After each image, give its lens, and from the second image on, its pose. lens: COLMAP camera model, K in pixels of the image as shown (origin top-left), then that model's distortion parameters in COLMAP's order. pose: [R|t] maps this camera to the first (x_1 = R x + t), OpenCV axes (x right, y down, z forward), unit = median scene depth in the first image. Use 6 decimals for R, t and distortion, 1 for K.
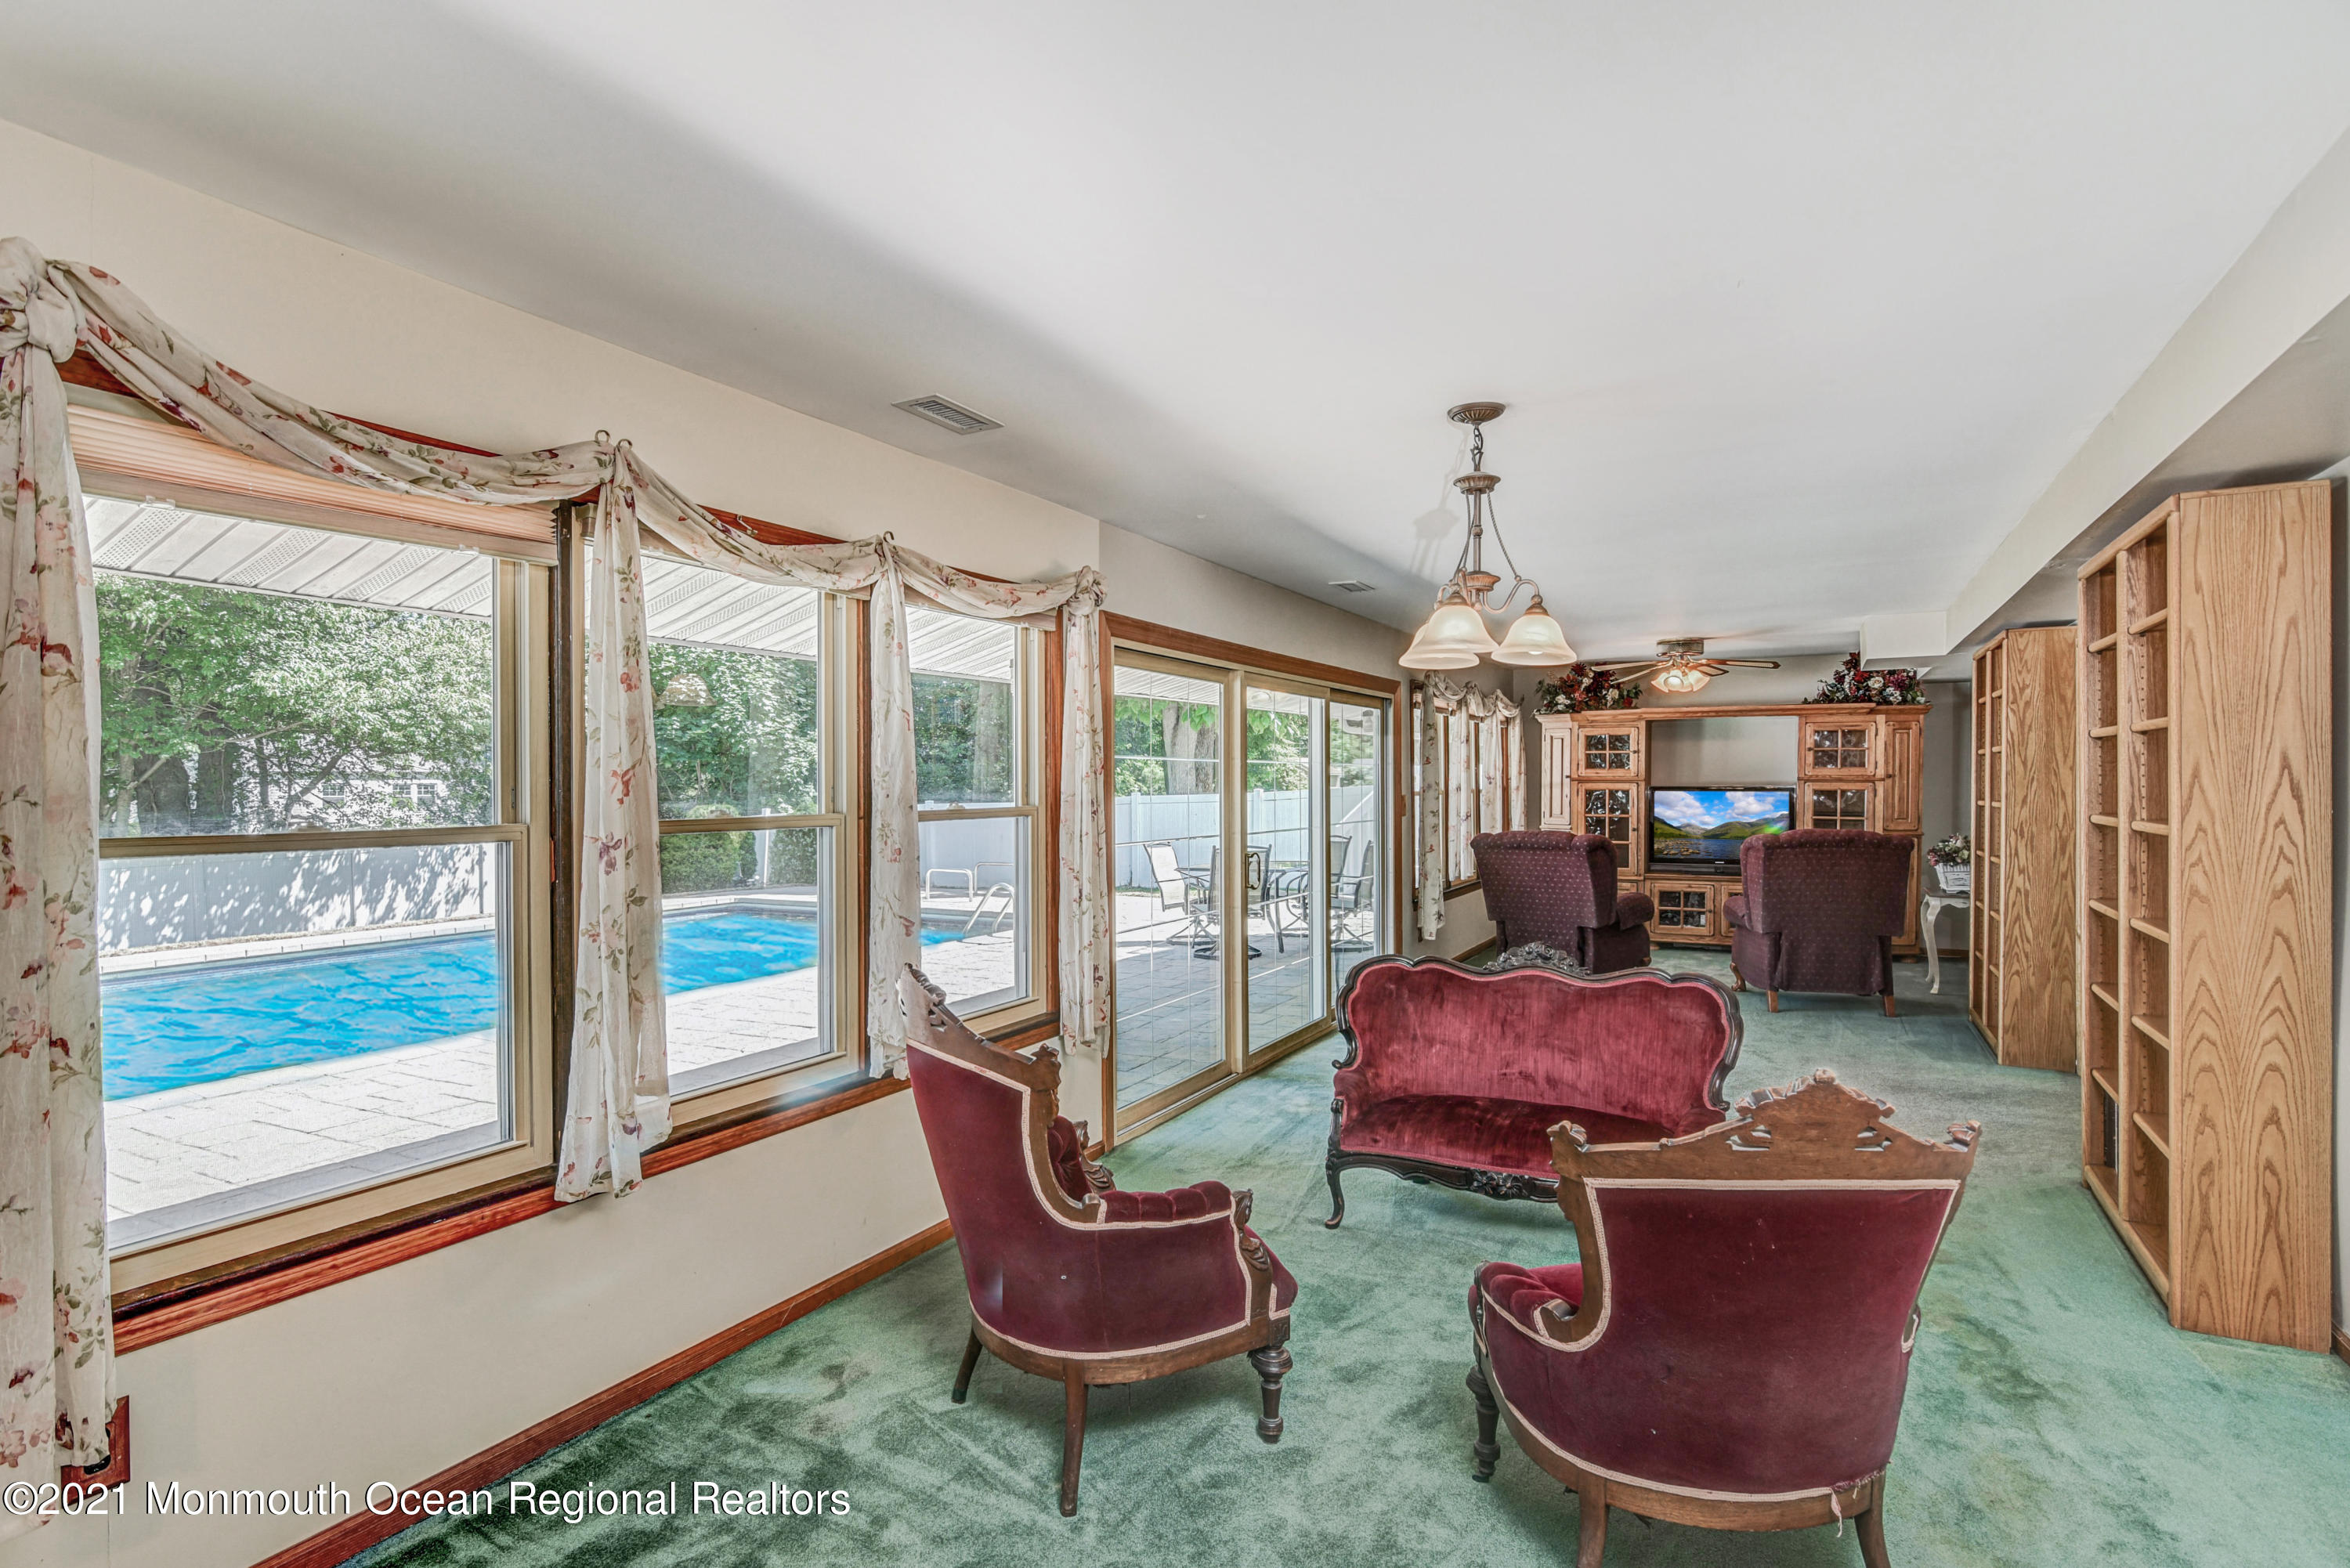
lens RADIAL K [[1199.8, 0, 1173.8], [0, 1199.8, 789.9], [0, 0, 1]] dist [-0.001028, -0.000129]
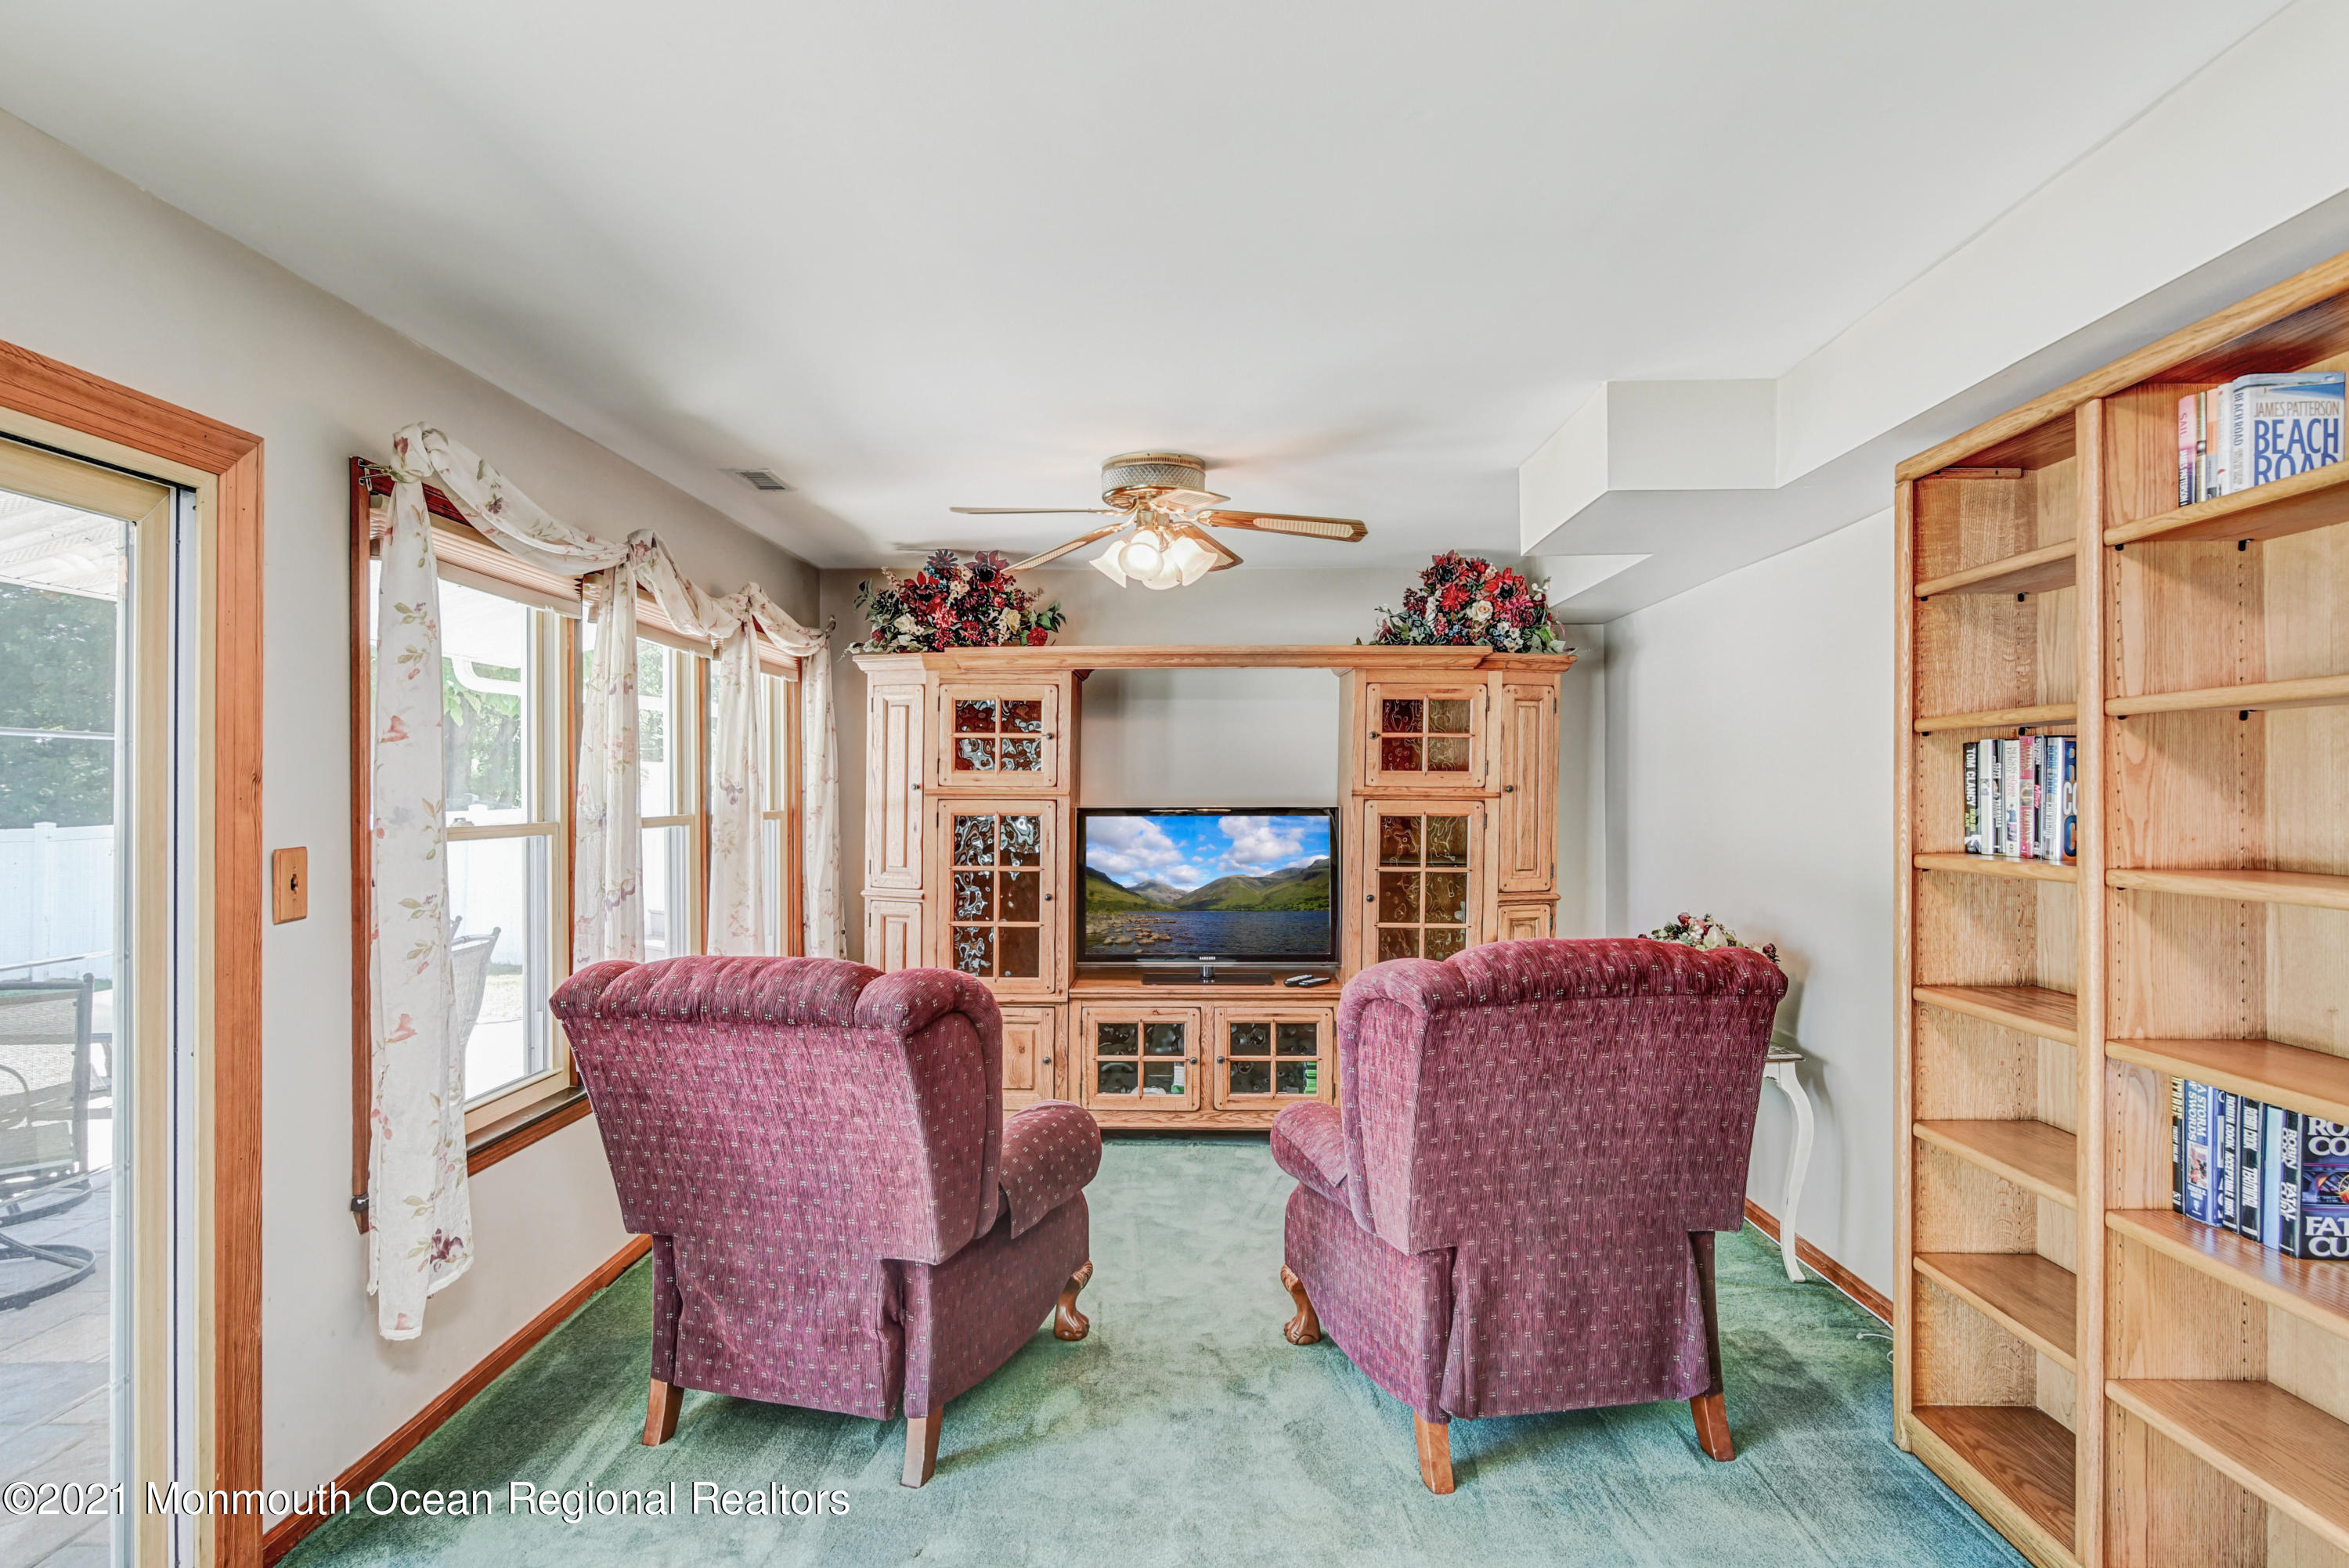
lens RADIAL K [[1268.4, 0, 1173.5], [0, 1268.4, 792.9], [0, 0, 1]] dist [-0.004561, -0.001102]
pose [[0.894474, 0.003421, 0.447106, 0.204056], [0.000345, 0.999965, -0.008340, -0.004765], [-0.447119, 0.007614, 0.894442, 0.531801]]
